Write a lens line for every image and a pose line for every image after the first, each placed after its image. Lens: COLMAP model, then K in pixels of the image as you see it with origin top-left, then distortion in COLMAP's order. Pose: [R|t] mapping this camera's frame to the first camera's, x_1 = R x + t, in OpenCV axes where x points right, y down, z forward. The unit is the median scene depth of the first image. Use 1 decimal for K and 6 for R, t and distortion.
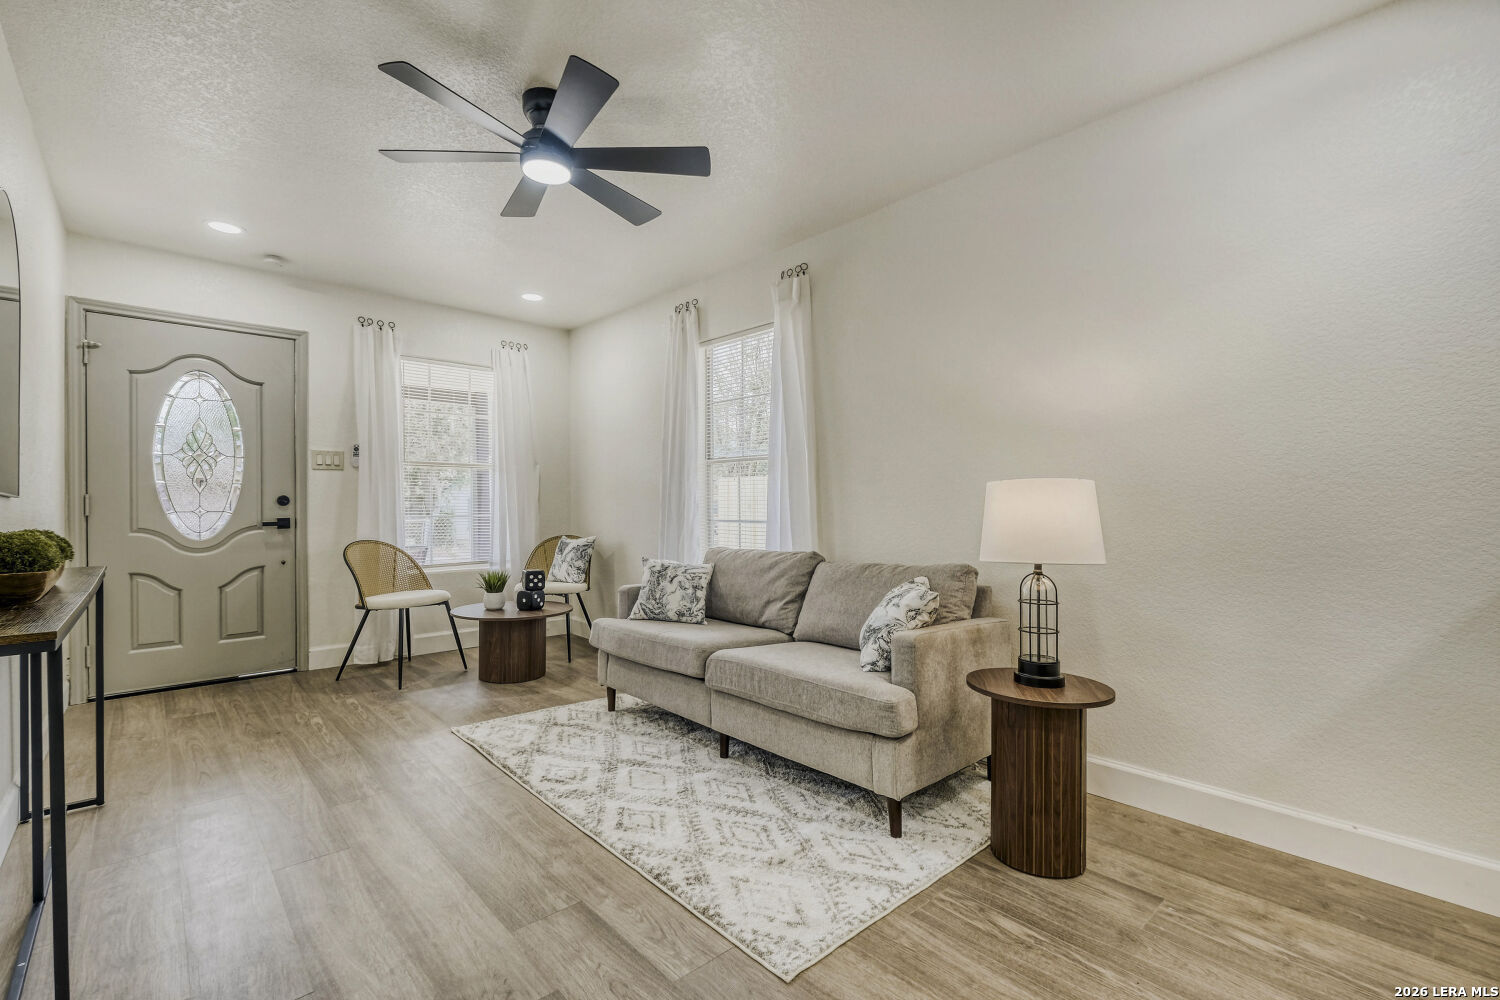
lens RADIAL K [[674.4, 0, 742.1], [0, 674.4, 495.5], [0, 0, 1]] dist [0.010462, 0.001018]
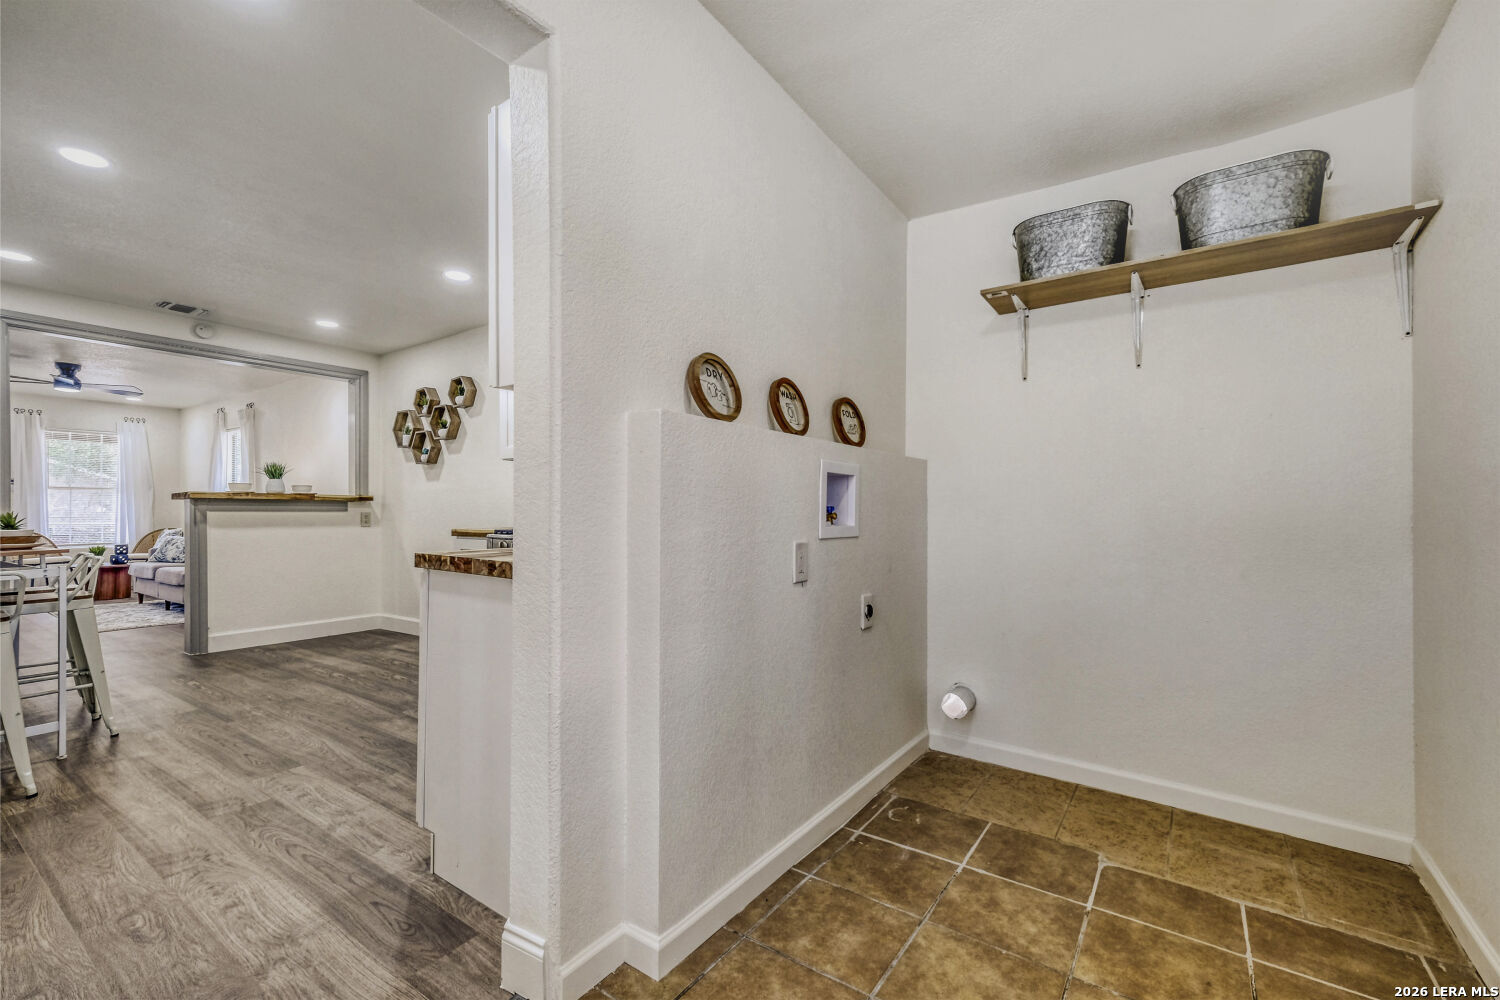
lens RADIAL K [[674.4, 0, 756.4], [0, 674.4, 505.0], [0, 0, 1]] dist [0.010462, 0.001018]
pose [[0.974973, 0.000733, 0.222321, 1.314601], [-0.002657, 0.999962, 0.008355, -0.033783], [-0.222307, -0.008737, 0.974938, -1.674166]]
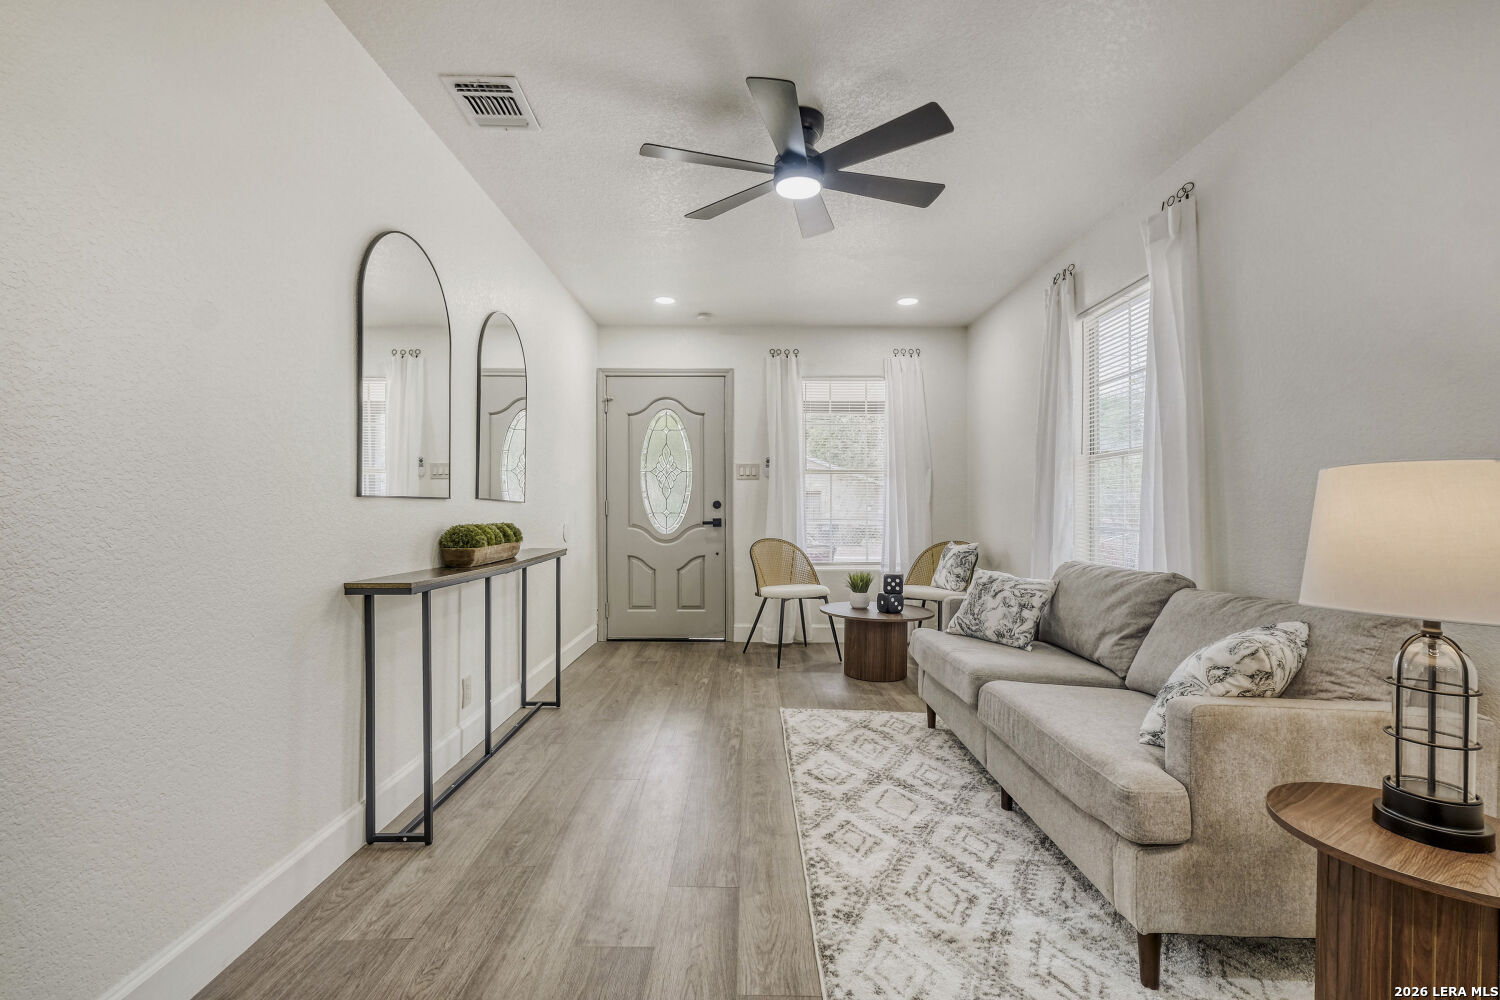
lens RADIAL K [[674.4, 0, 724.6], [0, 674.4, 501.3], [0, 0, 1]] dist [0.010462, 0.001018]
pose [[0.727510, -0.004425, -0.686083, 0.249357], [0.006241, 0.999981, 0.000169, 0.001142], [0.686069, -0.004405, 0.727524, 0.121227]]
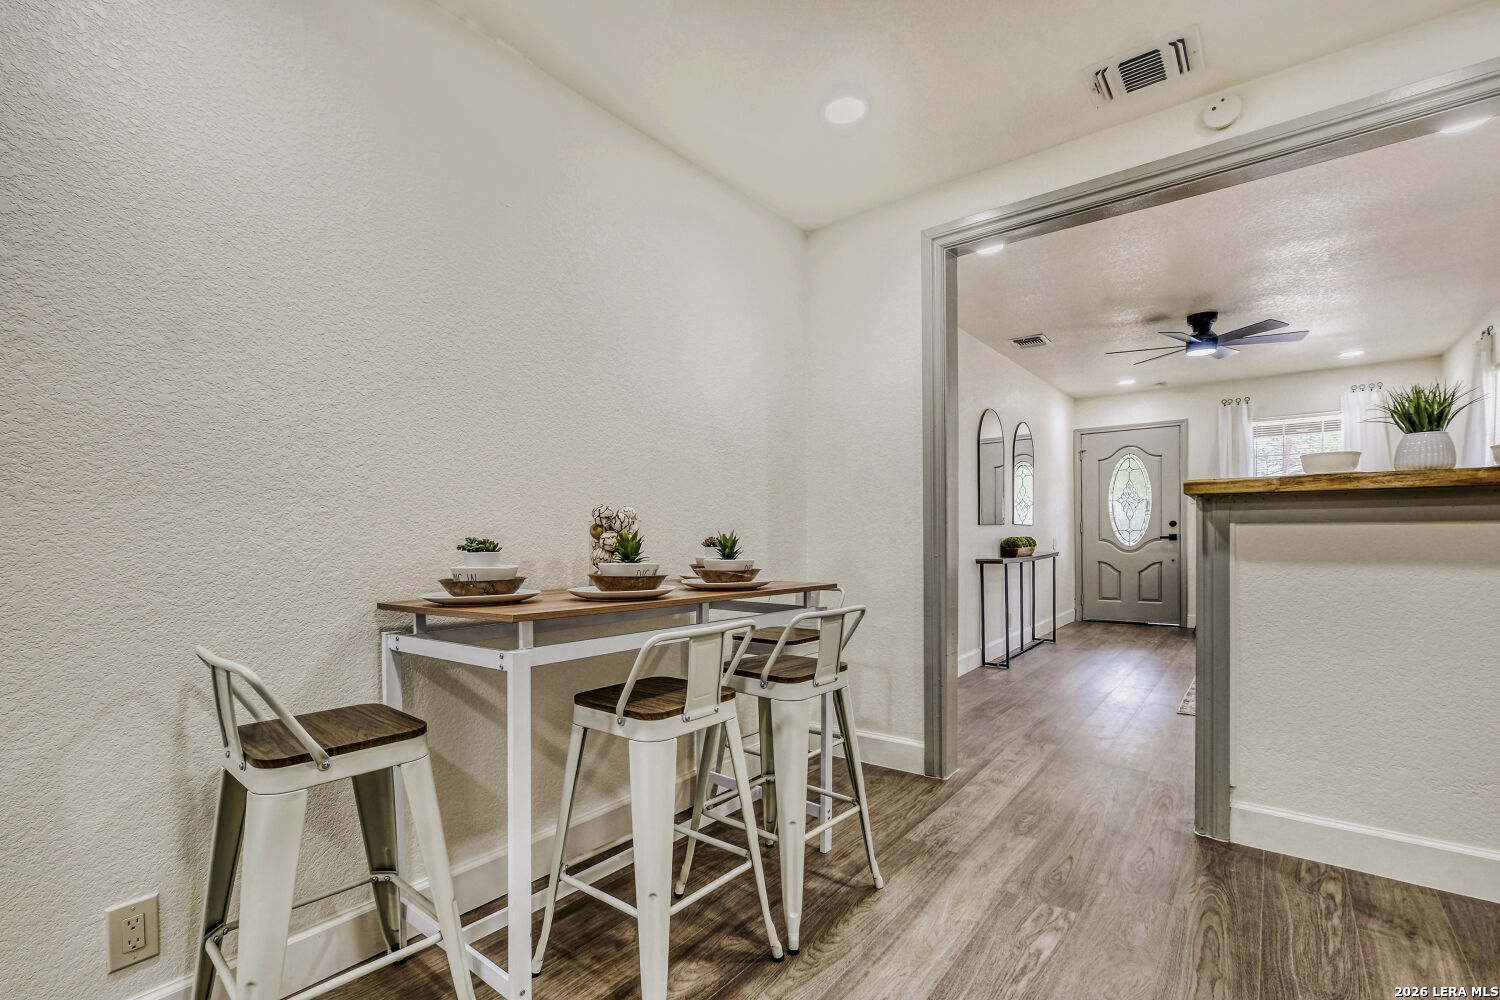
lens RADIAL K [[703.8, 0, 737.6], [0, 703.8, 543.7], [0, 0, 1]] dist [-0.009990, 0.006646]
pose [[0.194736, 0.016704, -0.980713, 1.028169], [0.024618, 0.999457, 0.021912, -0.009564], [0.980547, -0.028410, 0.194219, -0.491771]]
